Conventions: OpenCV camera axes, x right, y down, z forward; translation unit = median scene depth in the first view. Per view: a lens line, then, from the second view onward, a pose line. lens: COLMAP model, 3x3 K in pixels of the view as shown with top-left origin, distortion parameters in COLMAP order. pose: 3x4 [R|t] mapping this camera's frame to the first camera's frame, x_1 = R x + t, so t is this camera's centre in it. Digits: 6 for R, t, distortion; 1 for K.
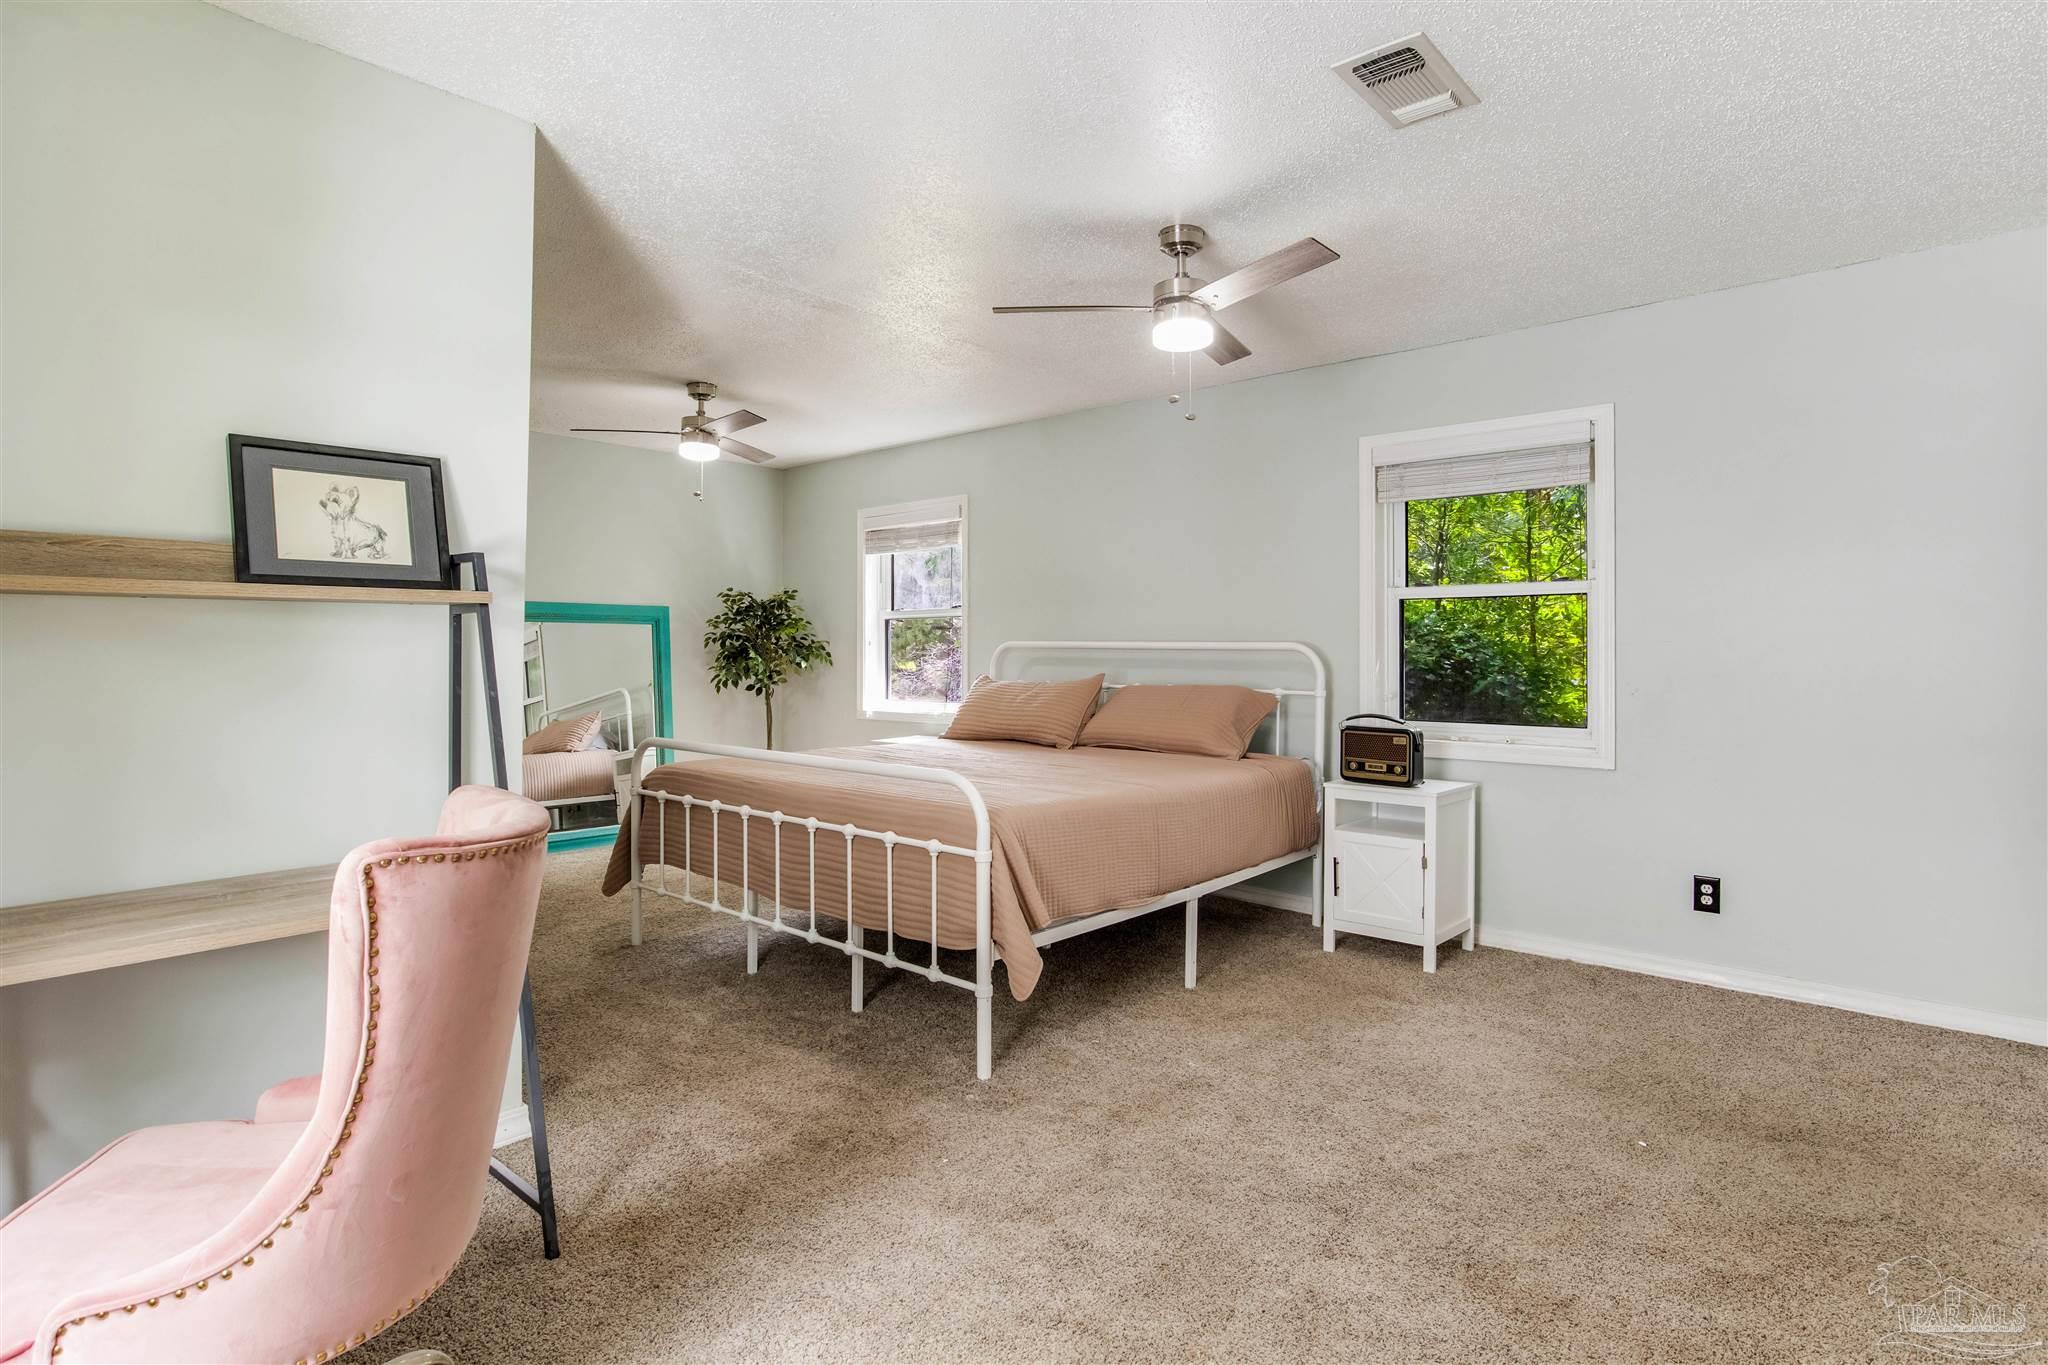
lens RADIAL K [[1059.8, 0, 1029.6], [0, 1059.8, 650.2], [0, 0, 1]] dist [-0.014695, 0.001491]
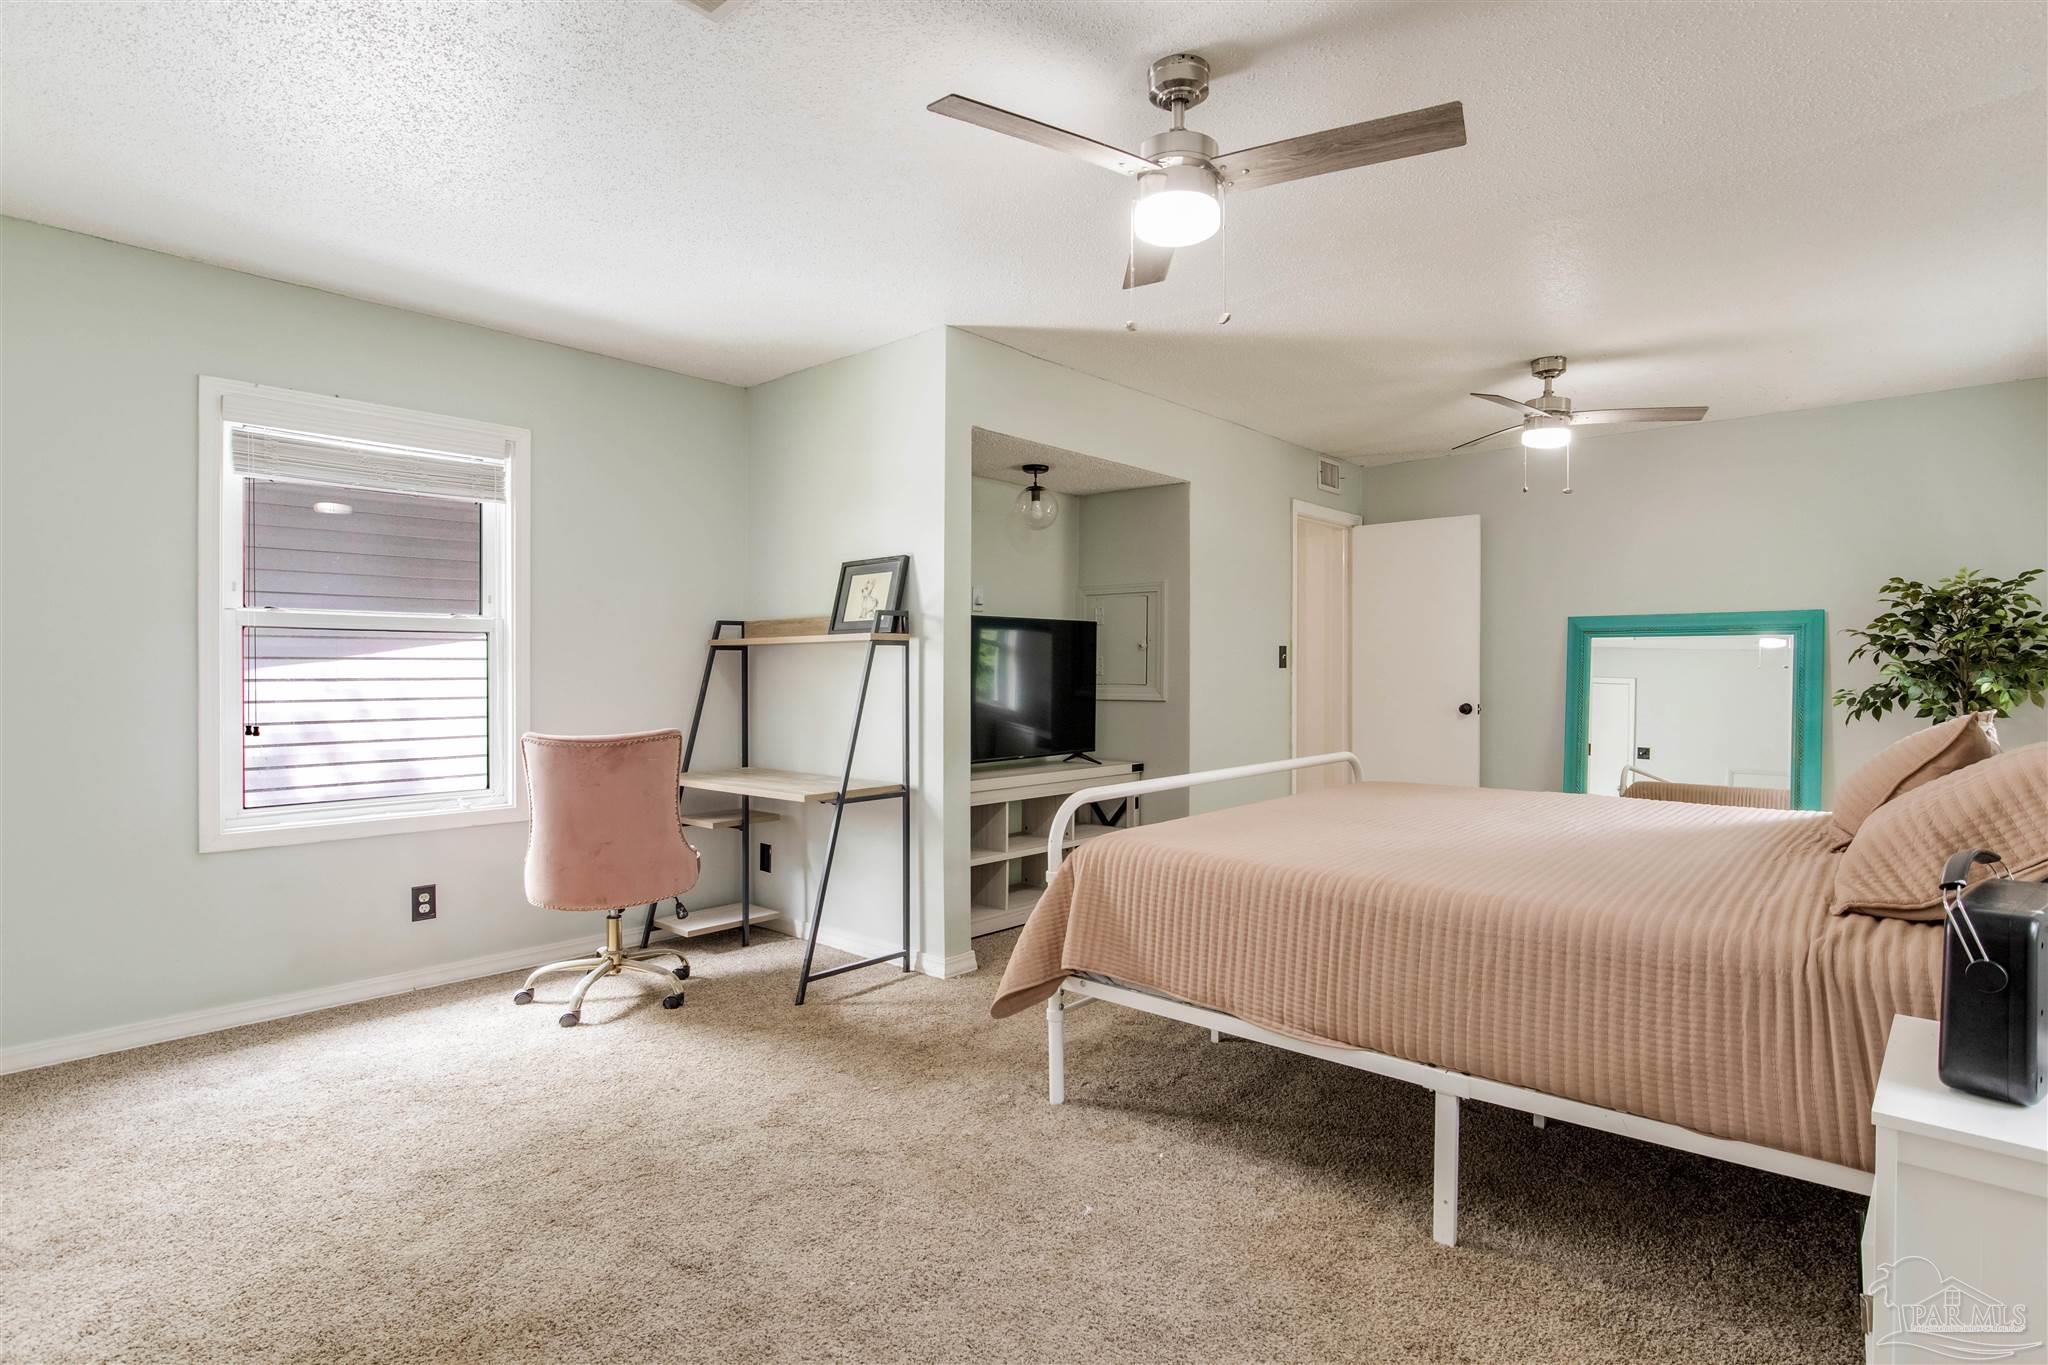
lens RADIAL K [[1059.8, 0, 1029.6], [0, 1059.8, 650.2], [0, 0, 1]] dist [-0.014695, 0.001491]
pose [[-0.018988, -0.019956, -0.999621, 1.154234], [0.001451, 0.999799, -0.019987, 0.008159], [0.999819, -0.001830, -0.018955, 1.226872]]
